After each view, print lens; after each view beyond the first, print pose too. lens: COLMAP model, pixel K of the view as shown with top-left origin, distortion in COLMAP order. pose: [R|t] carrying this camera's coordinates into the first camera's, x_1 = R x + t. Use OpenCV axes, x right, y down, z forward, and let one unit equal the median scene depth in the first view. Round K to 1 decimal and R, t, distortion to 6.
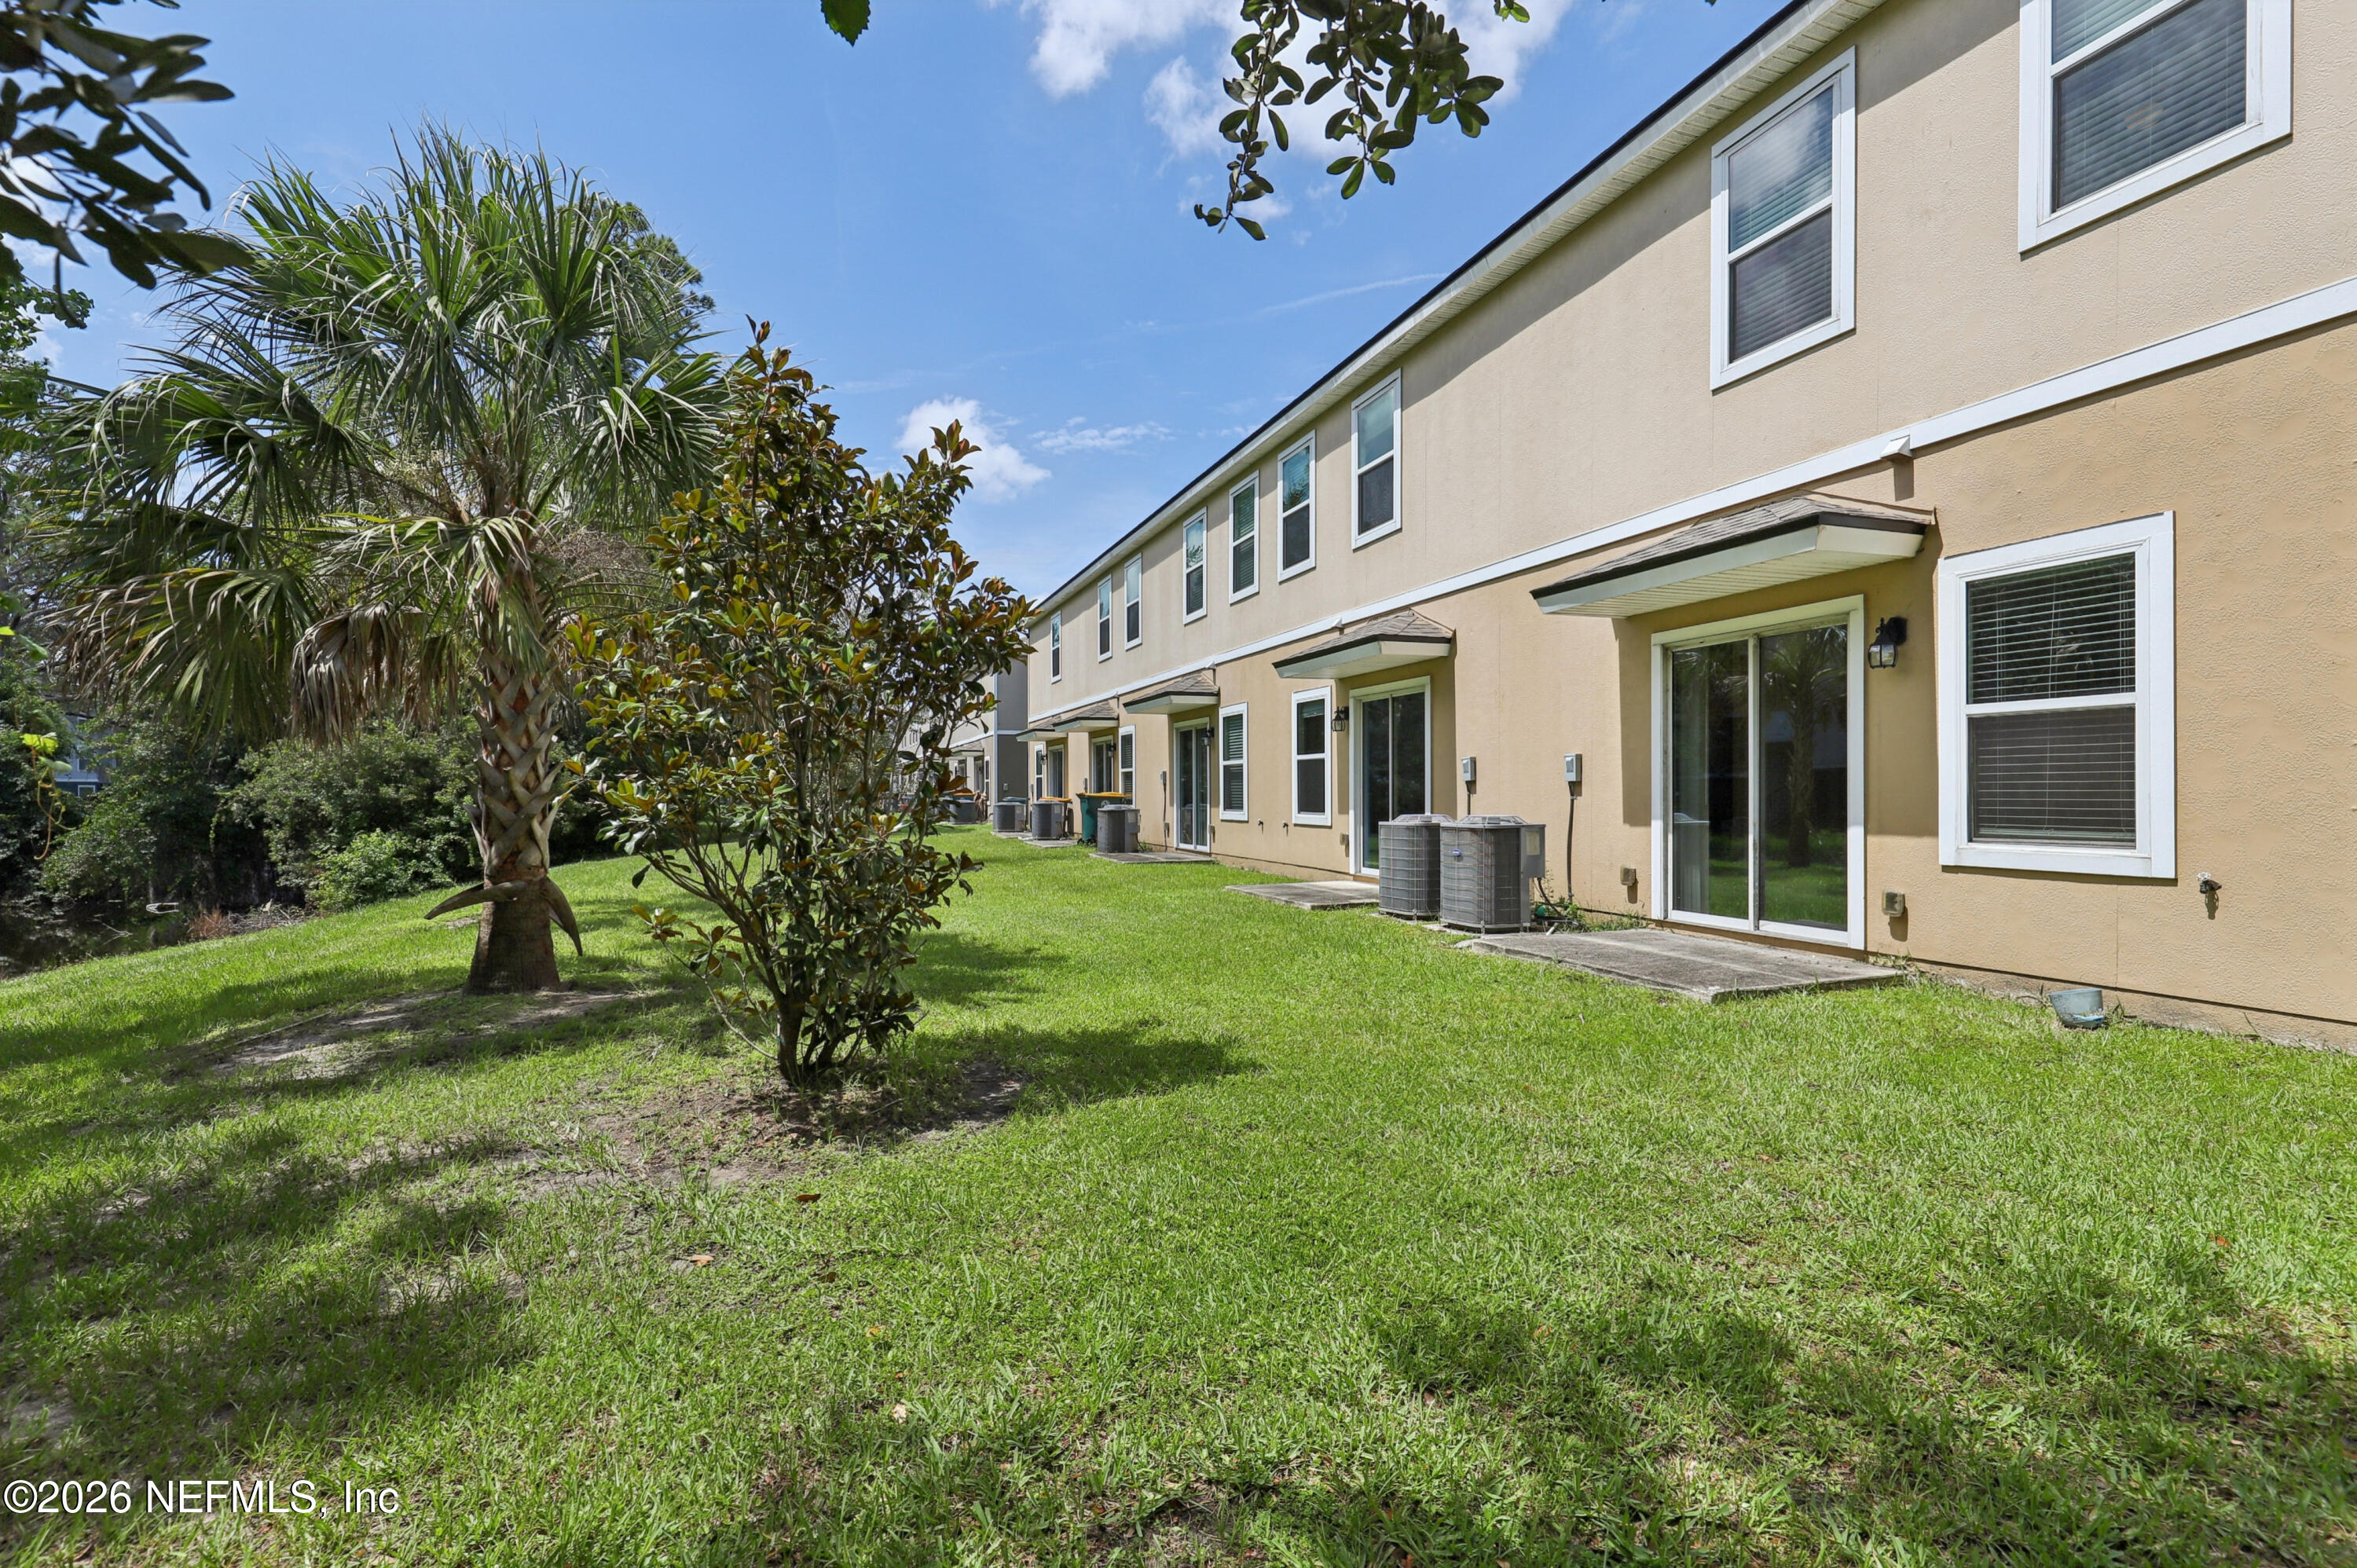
lens RADIAL K [[1068.4, 0, 1176.5], [0, 1068.4, 797.0], [0, 0, 1]] dist [0.003014, -0.000990]
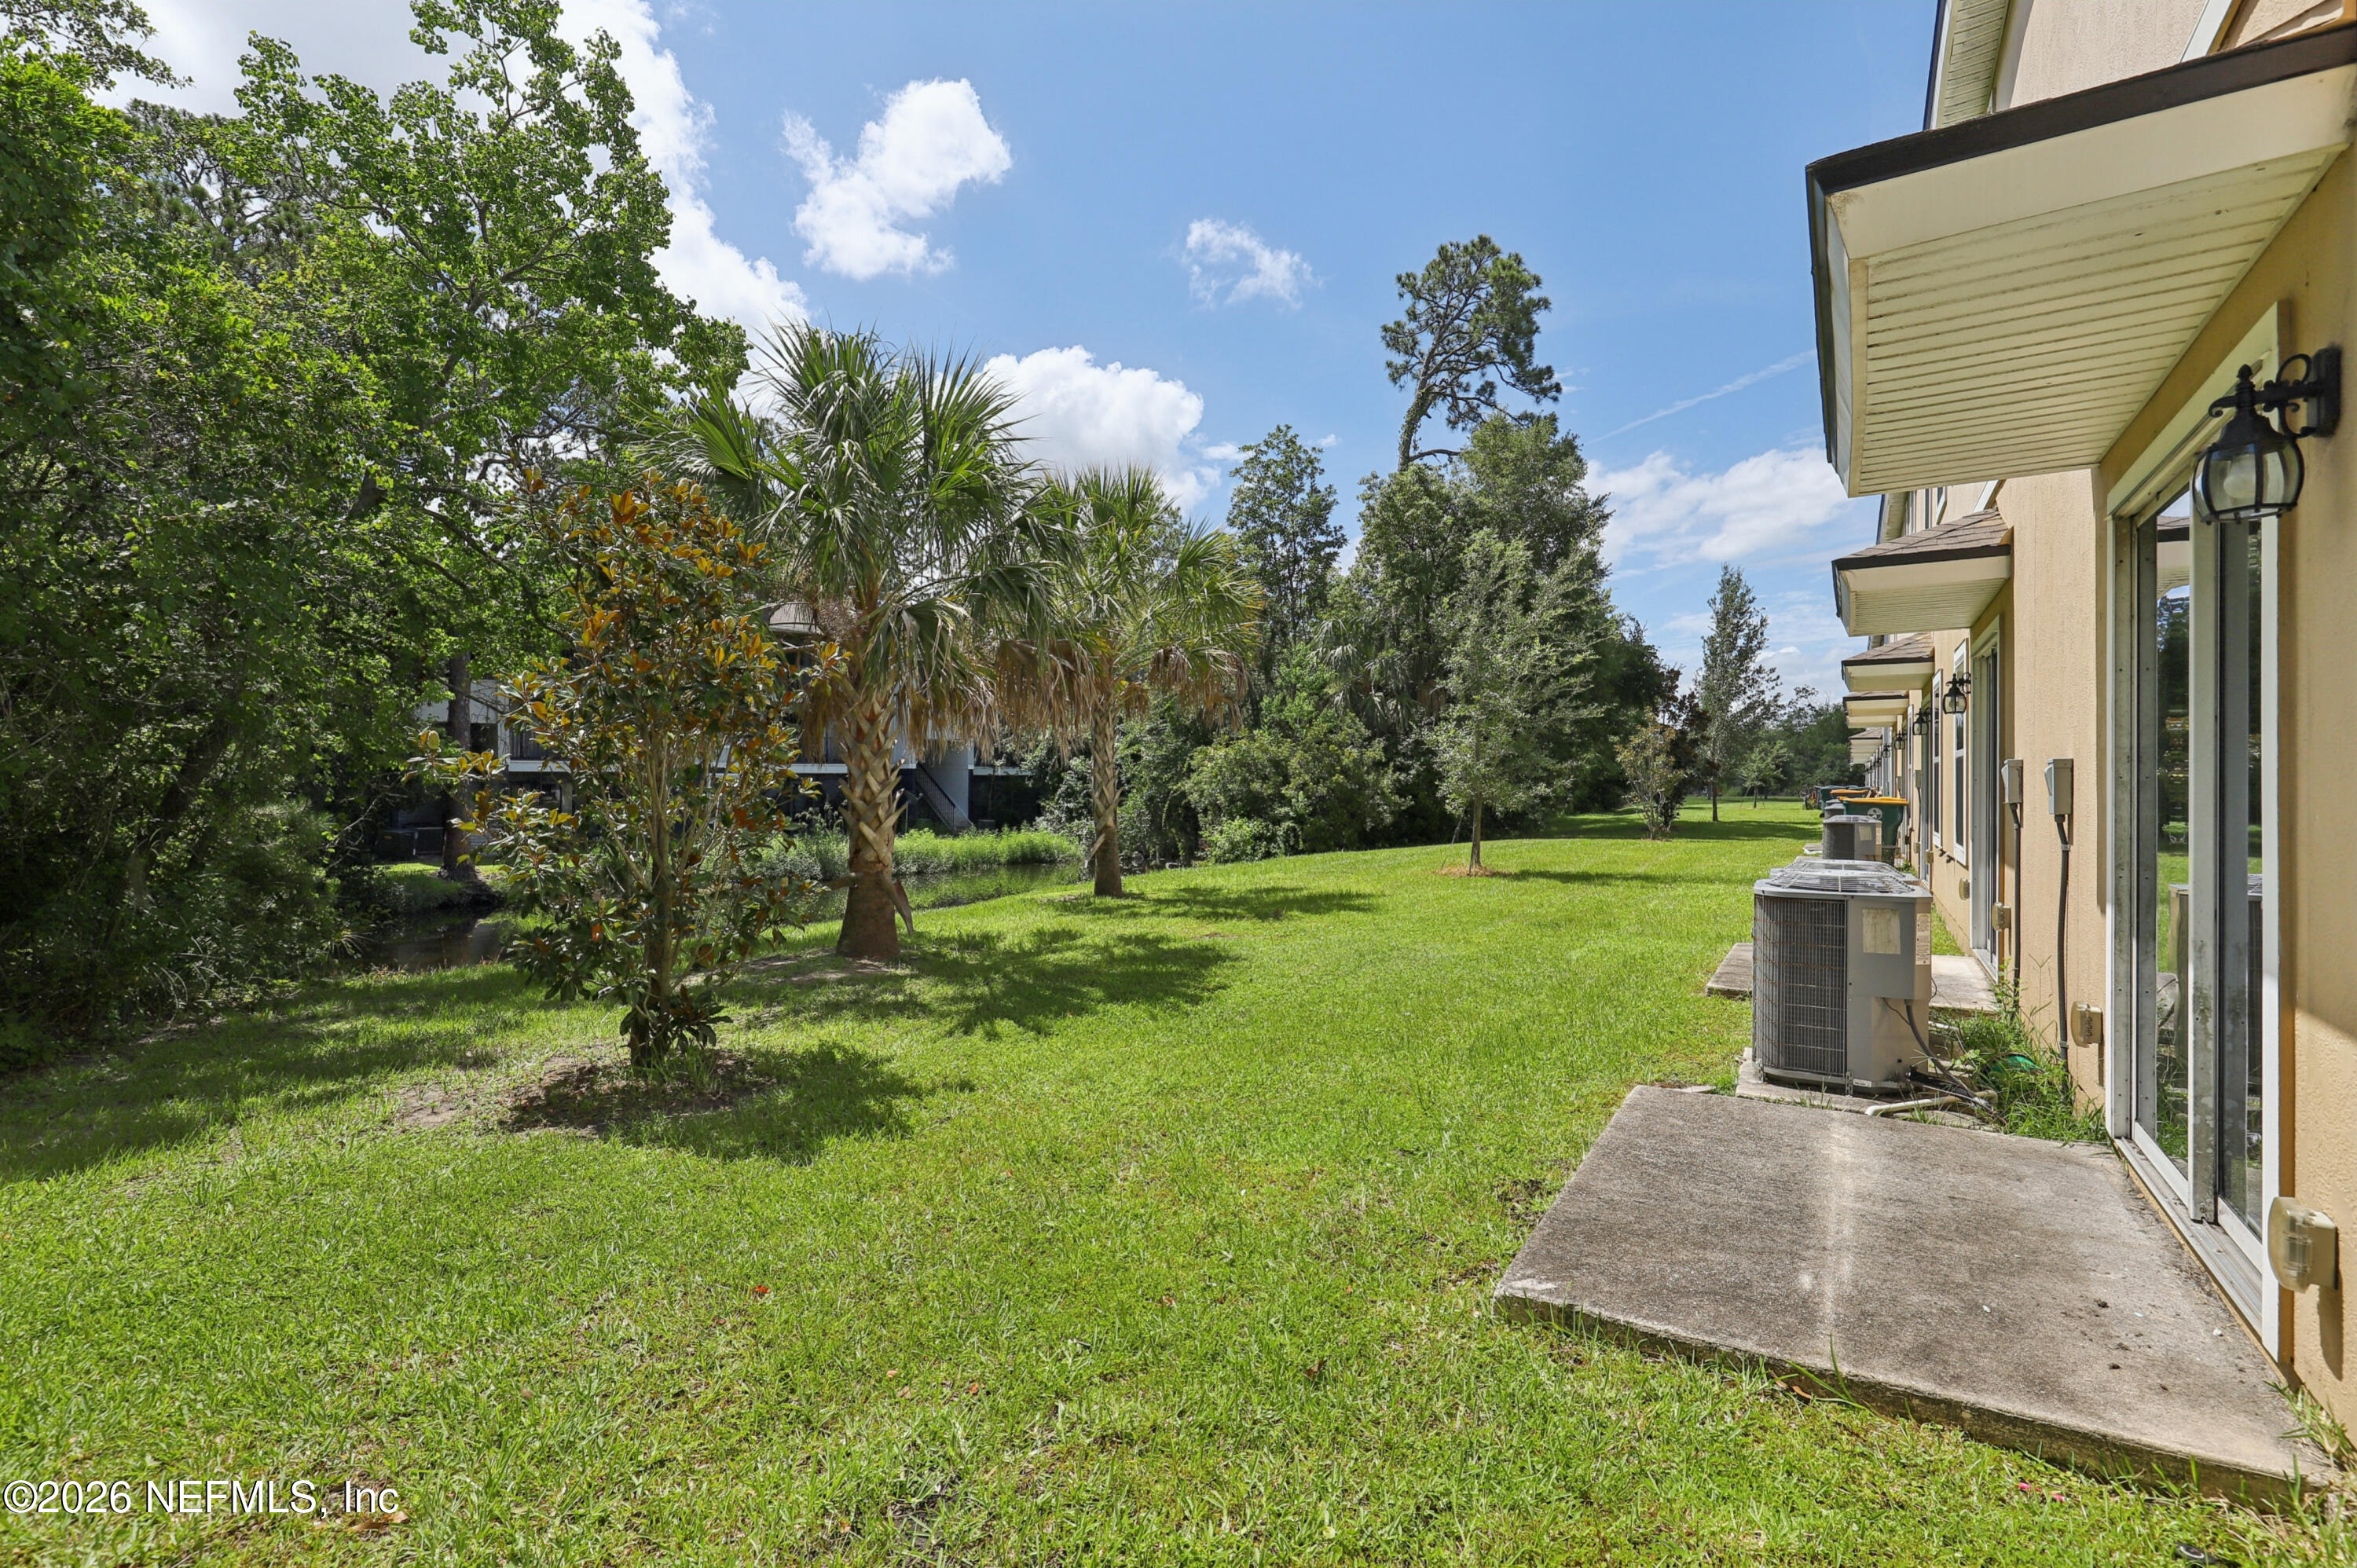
lens RADIAL K [[1068.4, 0, 1182.0], [0, 1068.4, 782.2], [0, 0, 1]] dist [0.003014, -0.000990]
pose [[0.633082, 0.002998, -0.774079, 0.740268], [-0.004978, 0.999988, -0.000198, -0.038796], [0.774069, 0.003979, 0.633089, 0.552778]]
